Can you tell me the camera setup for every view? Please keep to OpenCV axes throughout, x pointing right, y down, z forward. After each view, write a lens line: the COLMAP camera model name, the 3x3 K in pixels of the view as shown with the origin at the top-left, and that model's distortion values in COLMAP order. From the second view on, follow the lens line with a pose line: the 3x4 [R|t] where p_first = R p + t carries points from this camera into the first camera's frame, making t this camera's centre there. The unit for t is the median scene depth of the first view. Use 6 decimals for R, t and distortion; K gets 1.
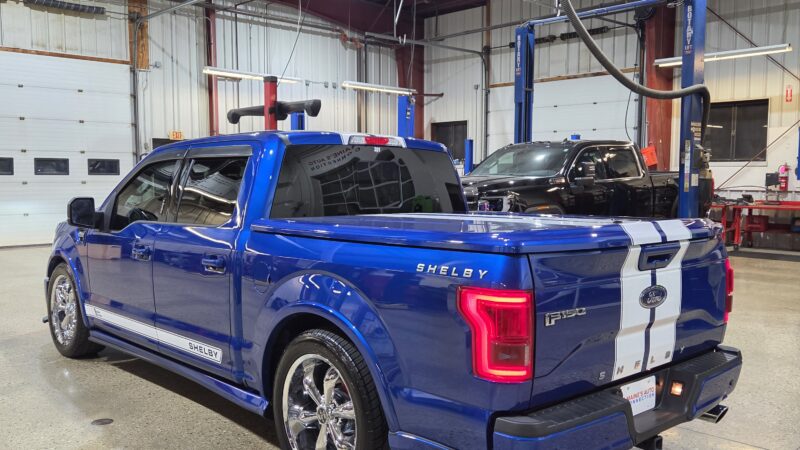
lens RADIAL K [[713.7, 0, 406.0], [0, 713.7, 225.7], [0, 0, 1]] dist [0.048643, 0.000256]
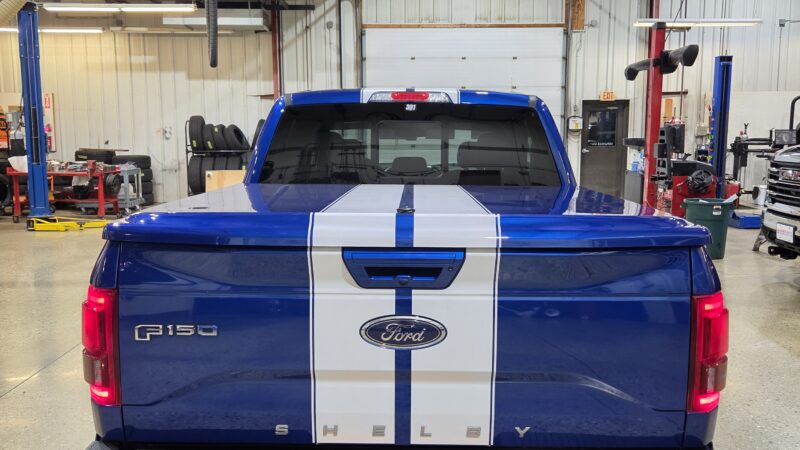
lens RADIAL K [[713.7, 0, 406.0], [0, 713.7, 225.7], [0, 0, 1]] dist [0.048643, 0.000256]
pose [[0.726512, 0.083320, -0.682083, 0.162704], [-0.047561, 0.996338, 0.071050, -0.008318], [0.685506, -0.019178, 0.727815, 0.116171]]
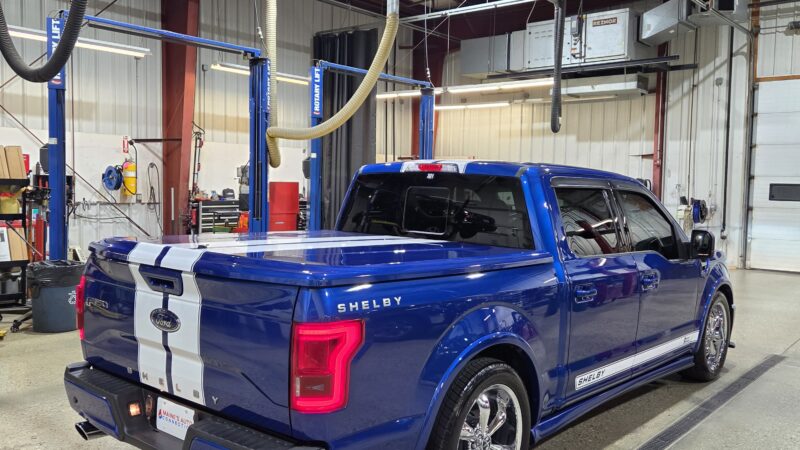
lens RADIAL K [[713.7, 0, 406.0], [0, 713.7, 225.7], [0, 0, 1]] dist [0.048643, 0.000256]
pose [[0.124984, 0.056505, -0.990548, 0.293995], [-0.093254, 0.994626, 0.044972, -0.023679], [0.987767, 0.086752, 0.129581, 0.253372]]
